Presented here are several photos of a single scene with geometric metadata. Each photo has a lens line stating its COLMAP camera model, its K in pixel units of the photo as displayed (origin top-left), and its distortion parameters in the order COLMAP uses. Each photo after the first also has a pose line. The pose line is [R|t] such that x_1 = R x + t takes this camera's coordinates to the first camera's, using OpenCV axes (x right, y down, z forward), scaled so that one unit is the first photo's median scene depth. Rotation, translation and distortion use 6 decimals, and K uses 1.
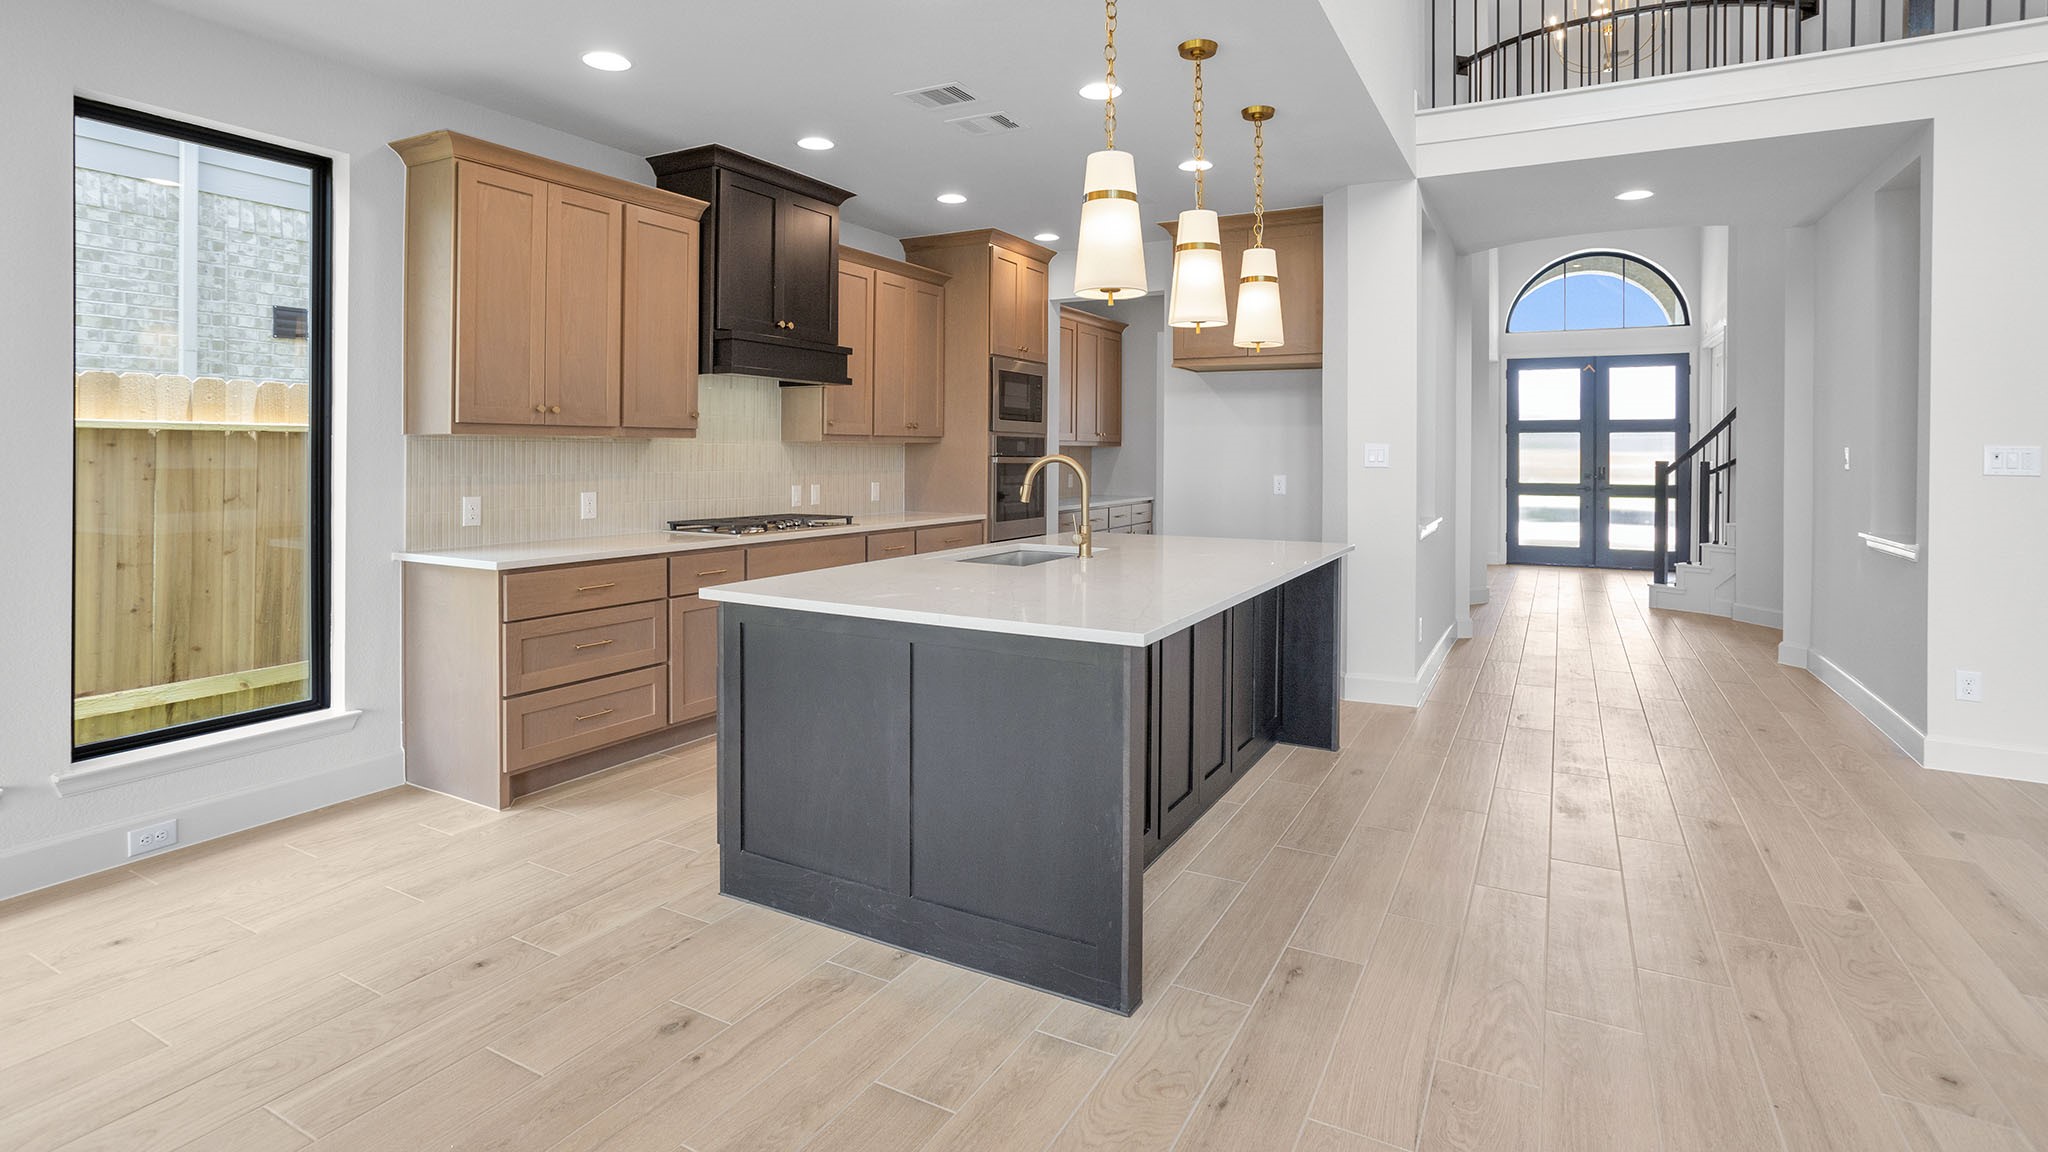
lens RADIAL K [[999.8, 0, 1021.0], [0, 999.8, 457.5], [0, 0, 1]] dist [-0.020866, 0.000448]
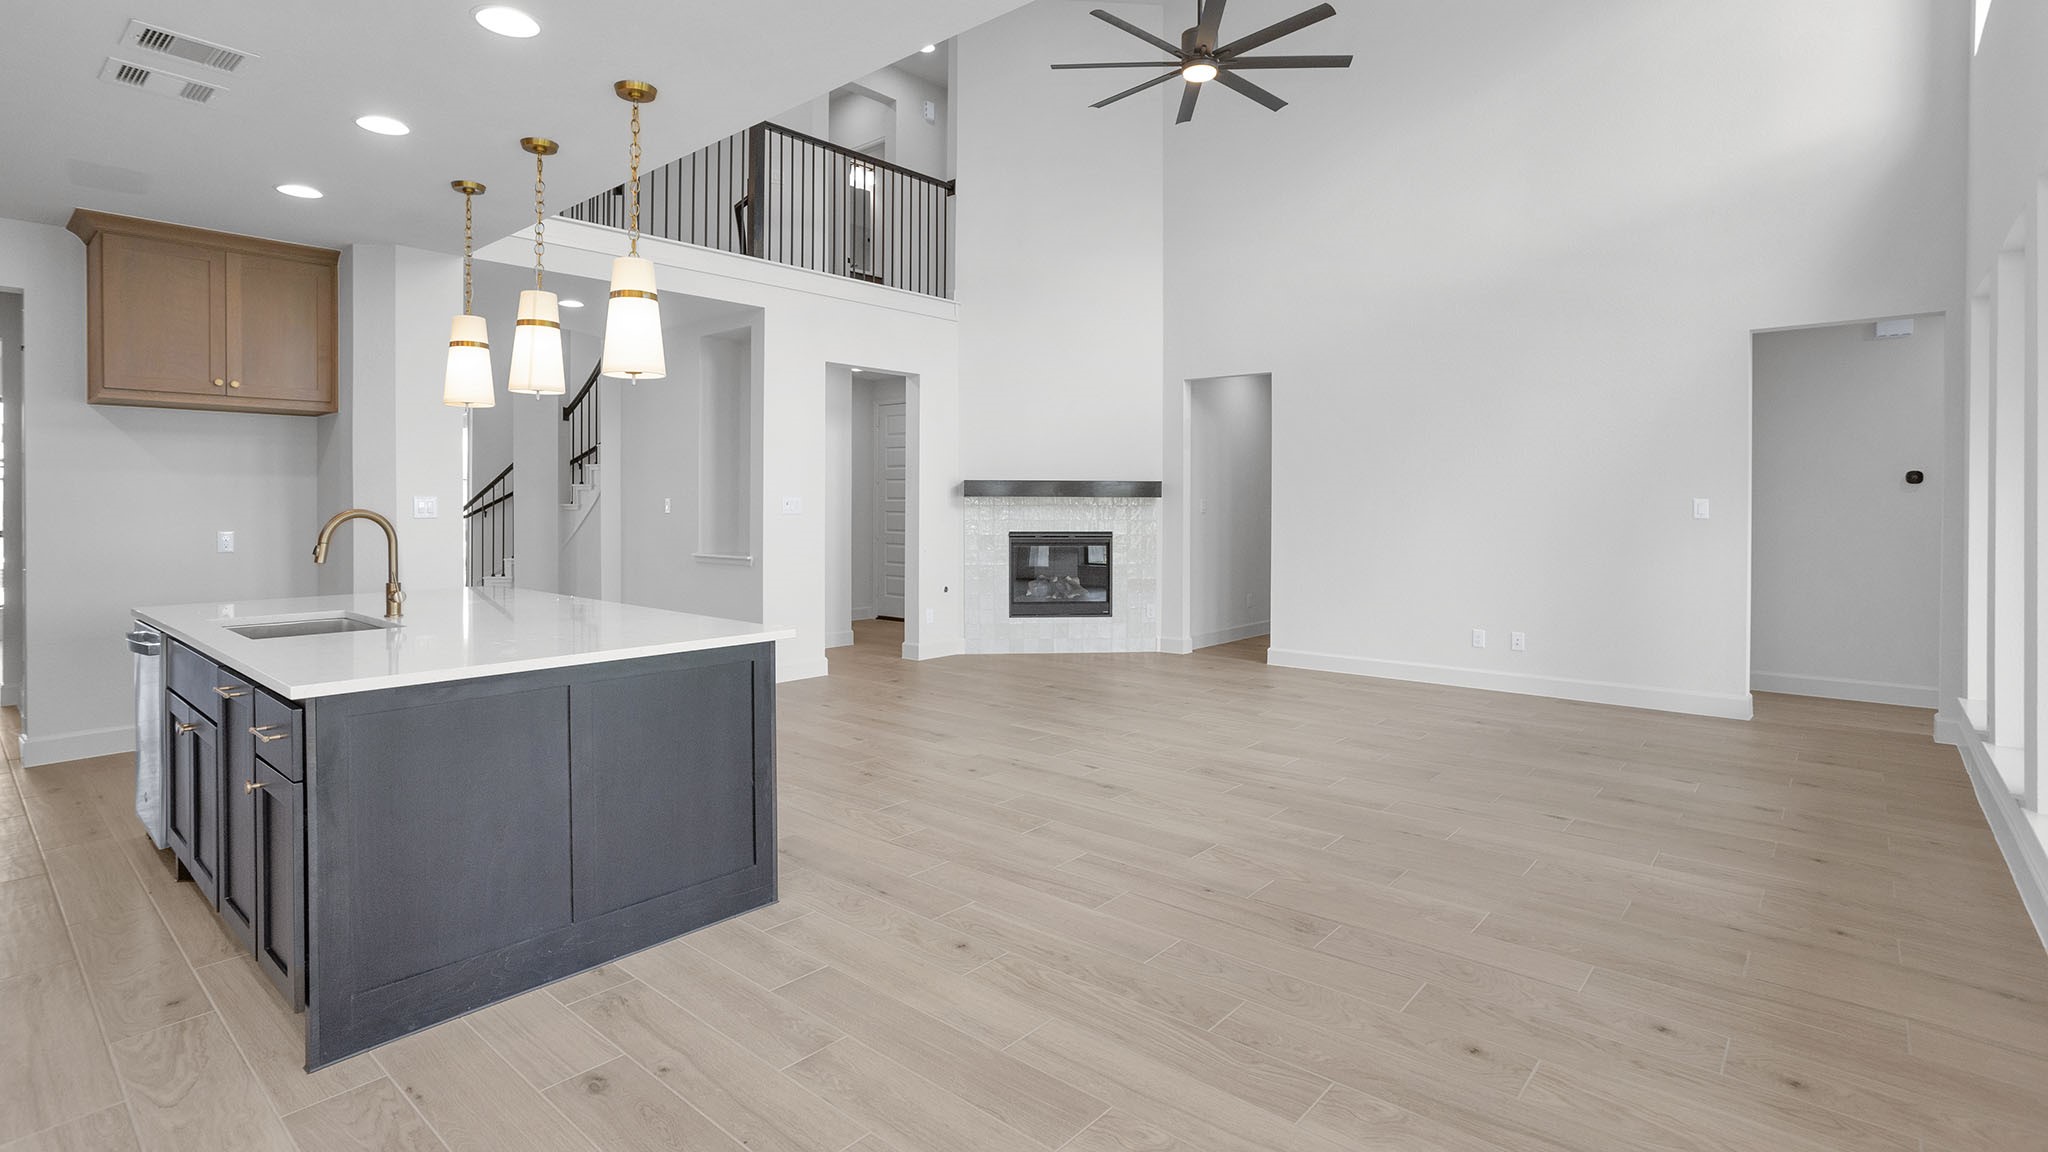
lens RADIAL K [[971.9, 0, 1022.7], [0, 971.9, 508.1], [0, 0, 1]] dist [0.000533, 0.000146]
pose [[0.212550, -0.013025, 0.977063, -0.598474], [0.011395, 0.999876, 0.010850, -0.005522], [-0.977084, 0.008827, 0.212672, 0.182539]]
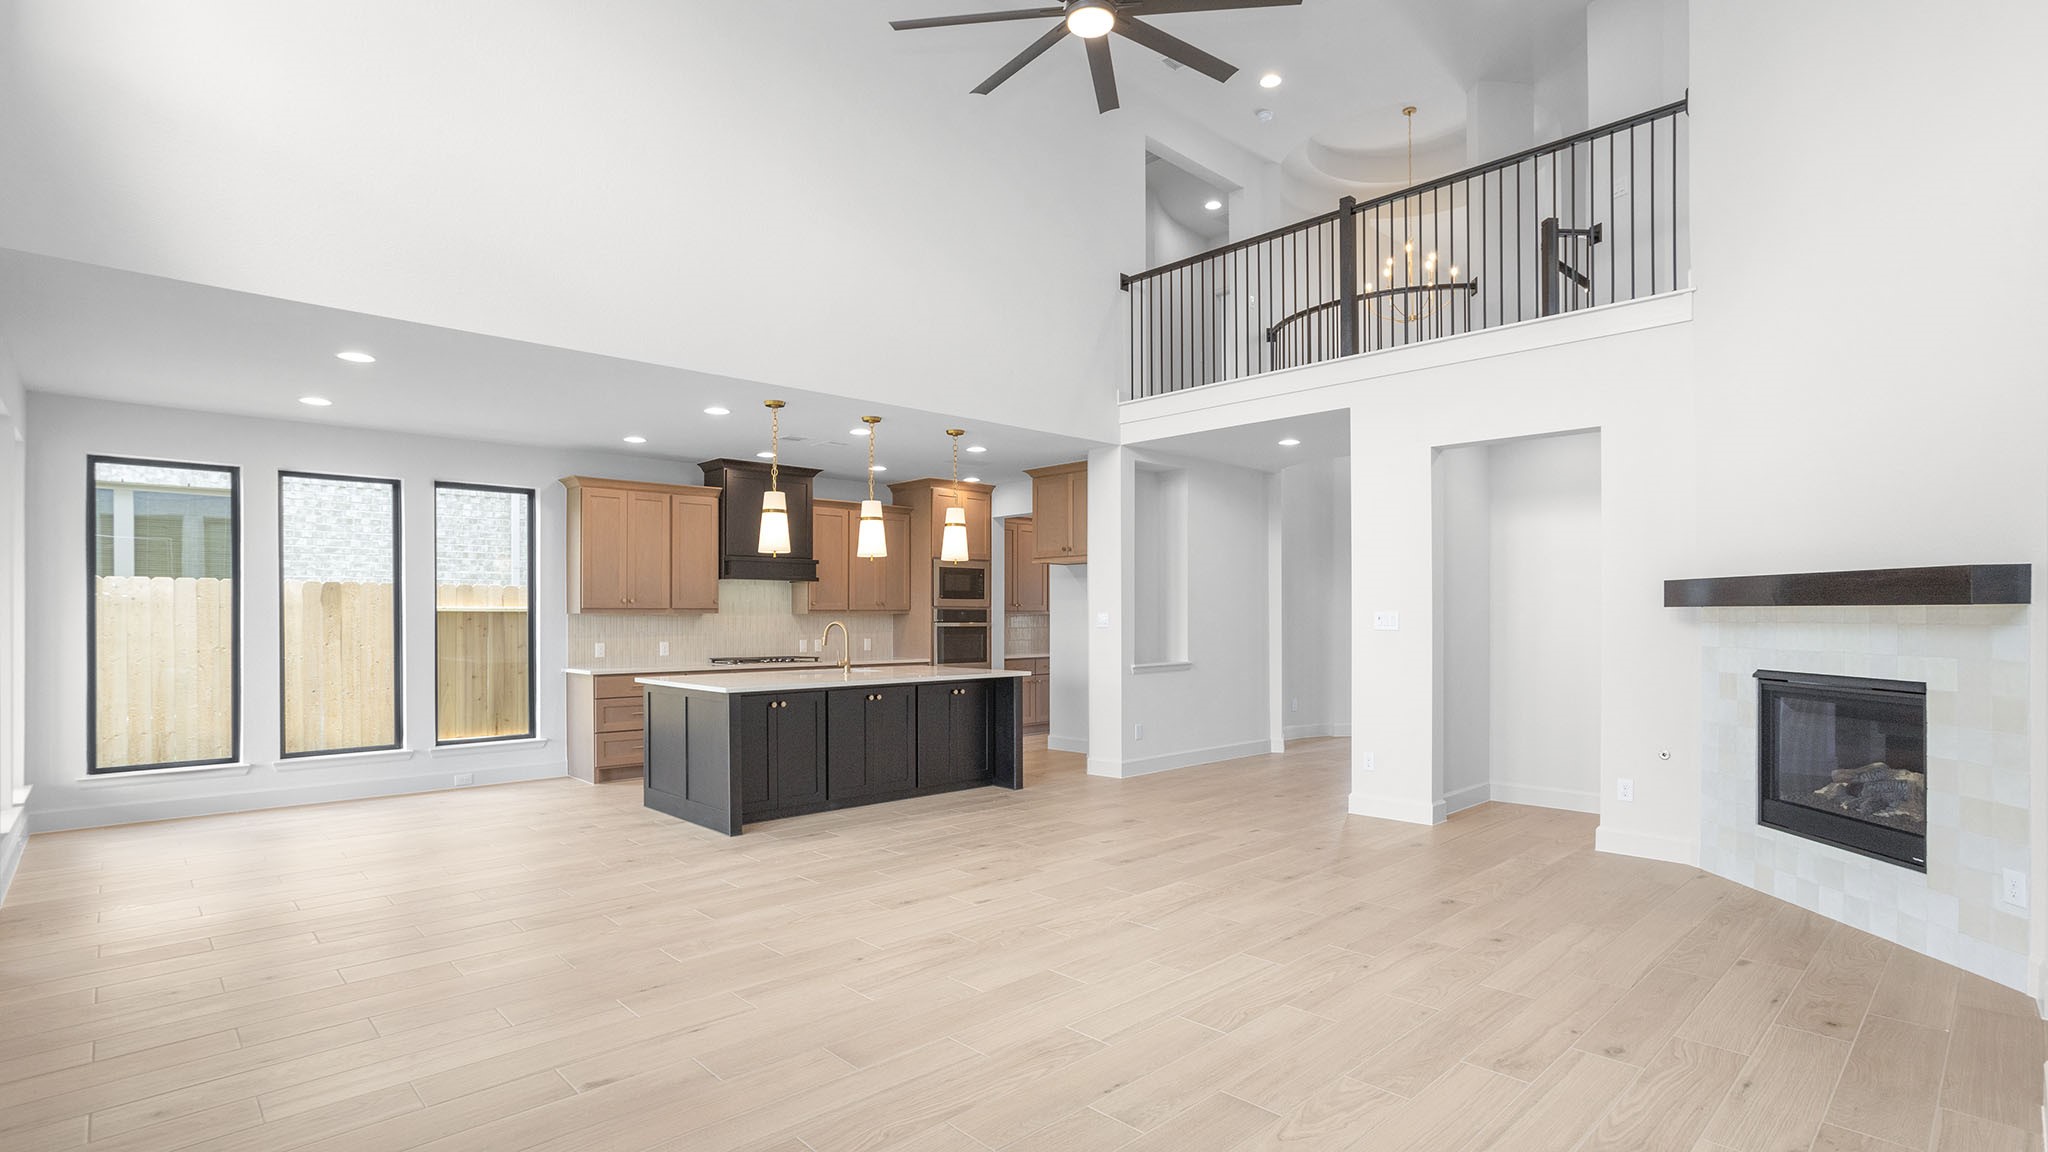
lens RADIAL K [[977.5, 0, 1031.1], [0, 977.5, 614.9], [0, 0, 1]] dist [-0.024364, 0.000013]
pose [[0.954937, -0.009512, -0.296655, 0.861972], [0.006167, 0.999906, -0.012209, 0.010830], [0.296744, 0.009830, 0.954907, -0.637064]]
